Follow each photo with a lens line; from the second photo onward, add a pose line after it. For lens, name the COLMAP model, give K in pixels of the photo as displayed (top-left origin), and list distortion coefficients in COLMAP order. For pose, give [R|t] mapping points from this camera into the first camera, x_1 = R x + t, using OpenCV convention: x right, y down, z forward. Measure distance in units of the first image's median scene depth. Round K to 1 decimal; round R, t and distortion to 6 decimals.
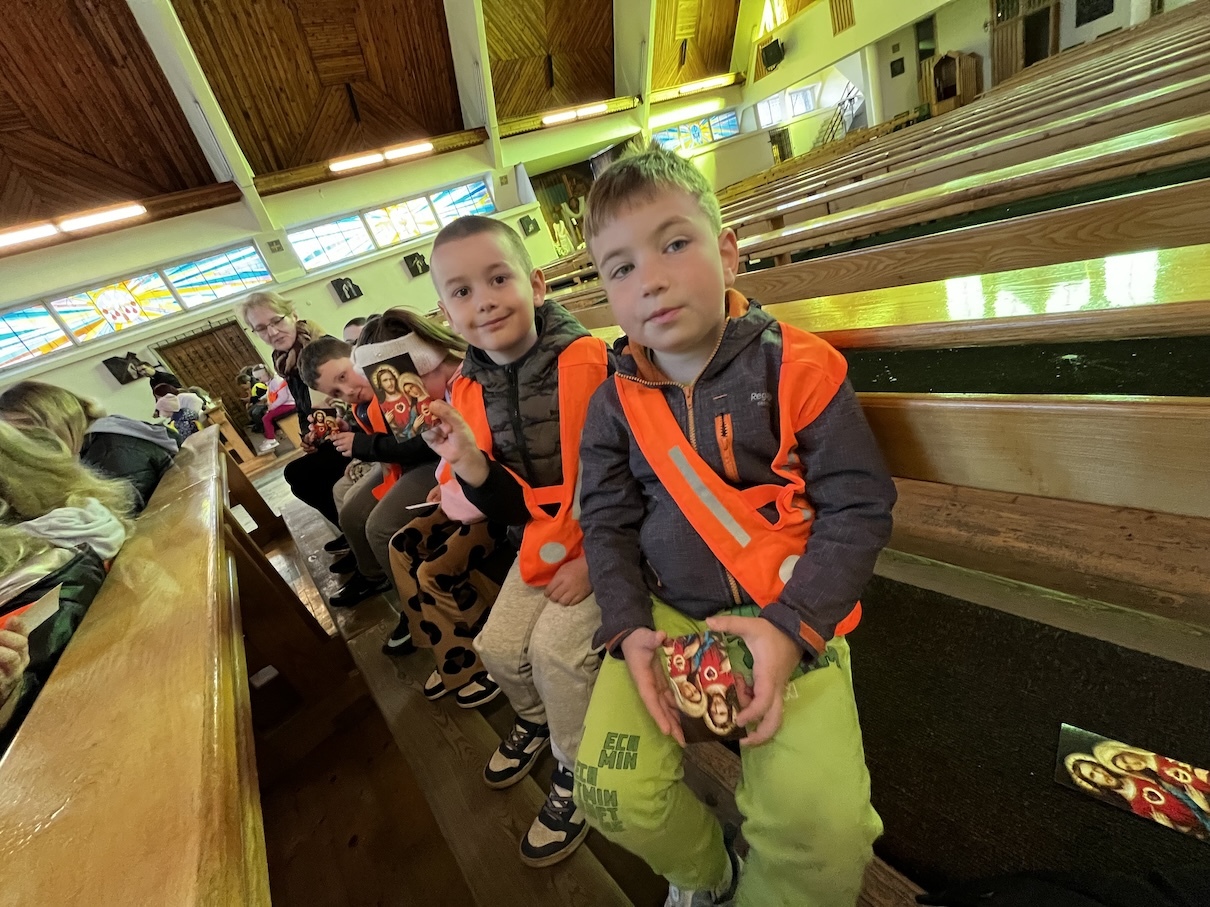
lens RADIAL K [[483.2, 0, 604.2], [0, 483.2, 453.0], [0, 0, 1]] dist [-0.004725, -0.000325]
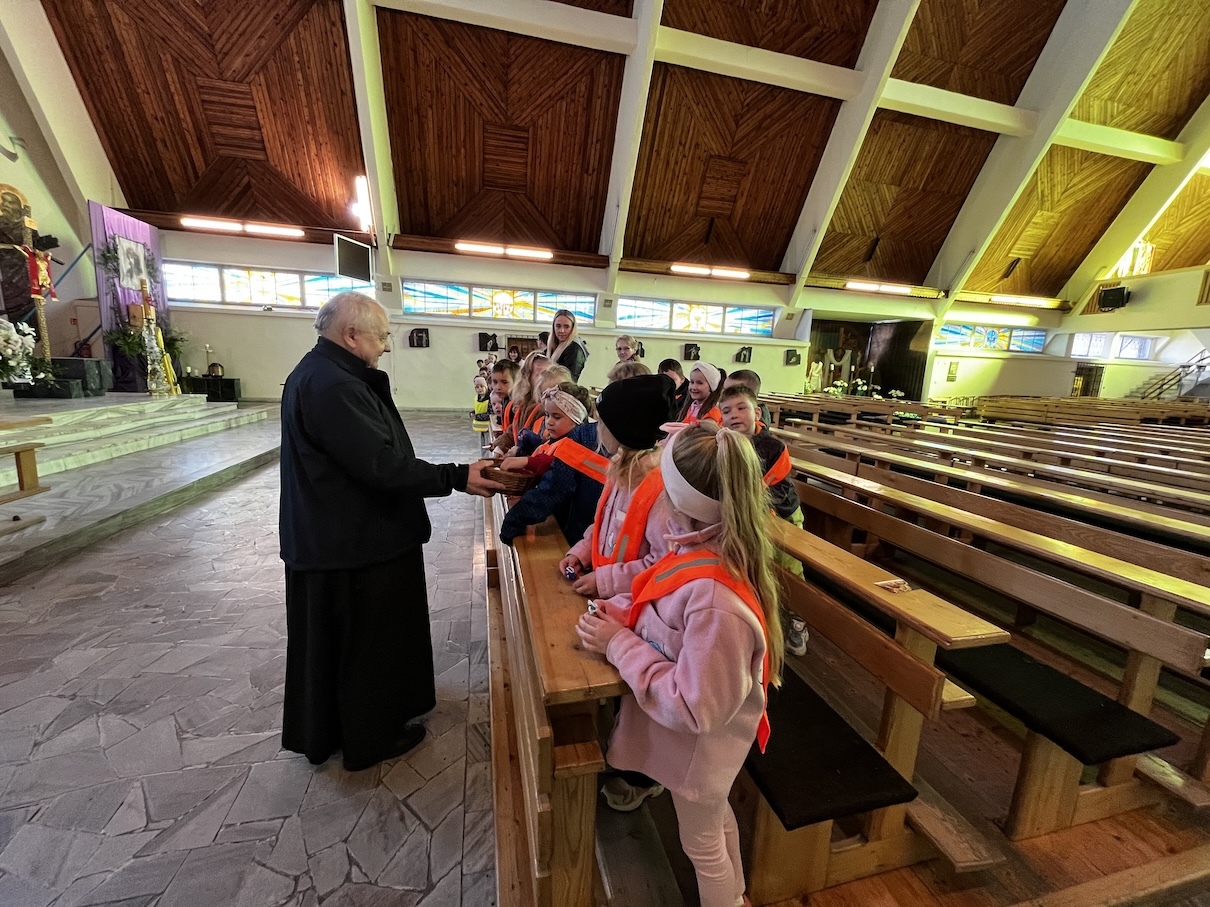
lens RADIAL K [[483.2, 0, 604.9], [0, 483.2, 455.1], [0, 0, 1]] dist [-0.004725, -0.000325]
pose [[0.823974, 0.443745, -0.352359, -0.016605], [-0.497985, 0.863787, -0.076700, 0.037561], [0.270327, 0.238668, 0.932717, -0.131521]]
